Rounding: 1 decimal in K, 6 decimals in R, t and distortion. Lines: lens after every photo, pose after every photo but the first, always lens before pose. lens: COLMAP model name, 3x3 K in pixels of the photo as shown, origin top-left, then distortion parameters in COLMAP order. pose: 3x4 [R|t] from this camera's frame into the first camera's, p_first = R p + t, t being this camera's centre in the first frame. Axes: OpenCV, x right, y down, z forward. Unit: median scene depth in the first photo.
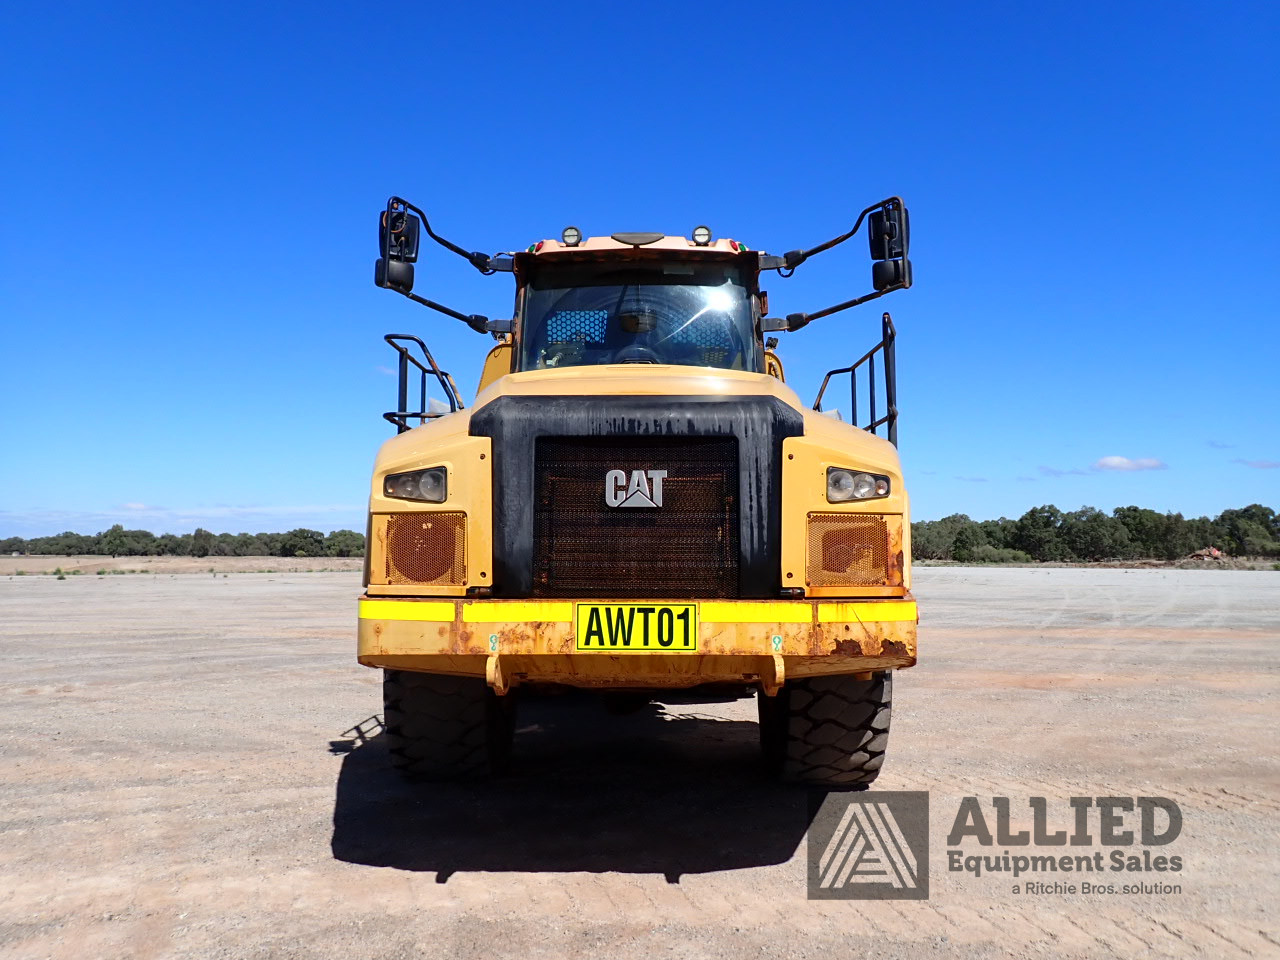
lens RADIAL K [[964.3, 0, 646.0], [0, 964.3, 477.6], [0, 0, 1]] dist [0.015185, -0.004105]
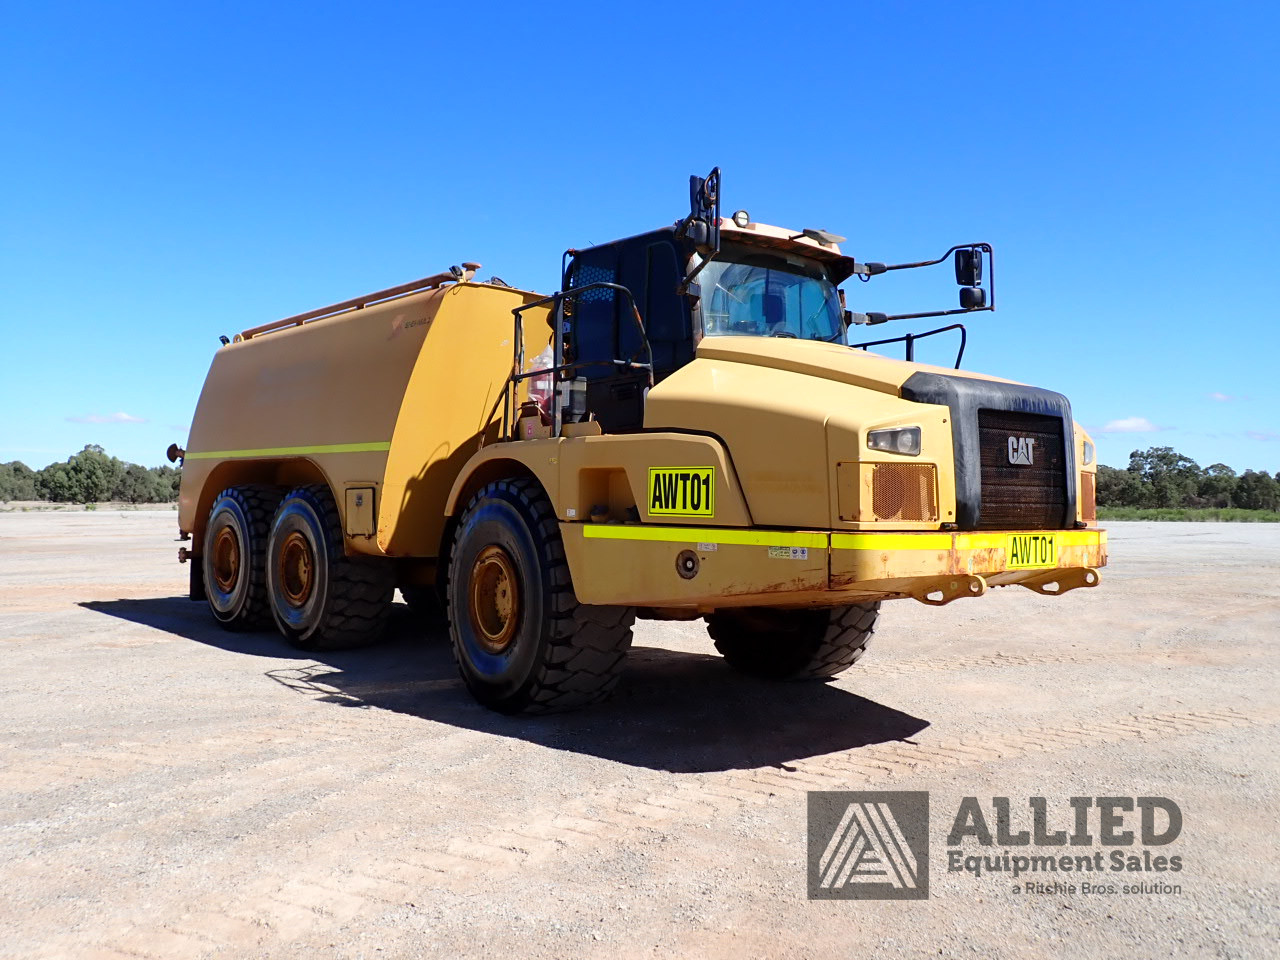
lens RADIAL K [[964.3, 0, 636.5], [0, 964.3, 480.6], [0, 0, 1]] dist [0.015185, -0.004105]
pose [[0.798733, 0.018124, 0.601412, -1.277933], [-0.053086, 0.997771, 0.040435, 0.026967], [-0.599339, -0.064224, 0.797915, 0.223095]]
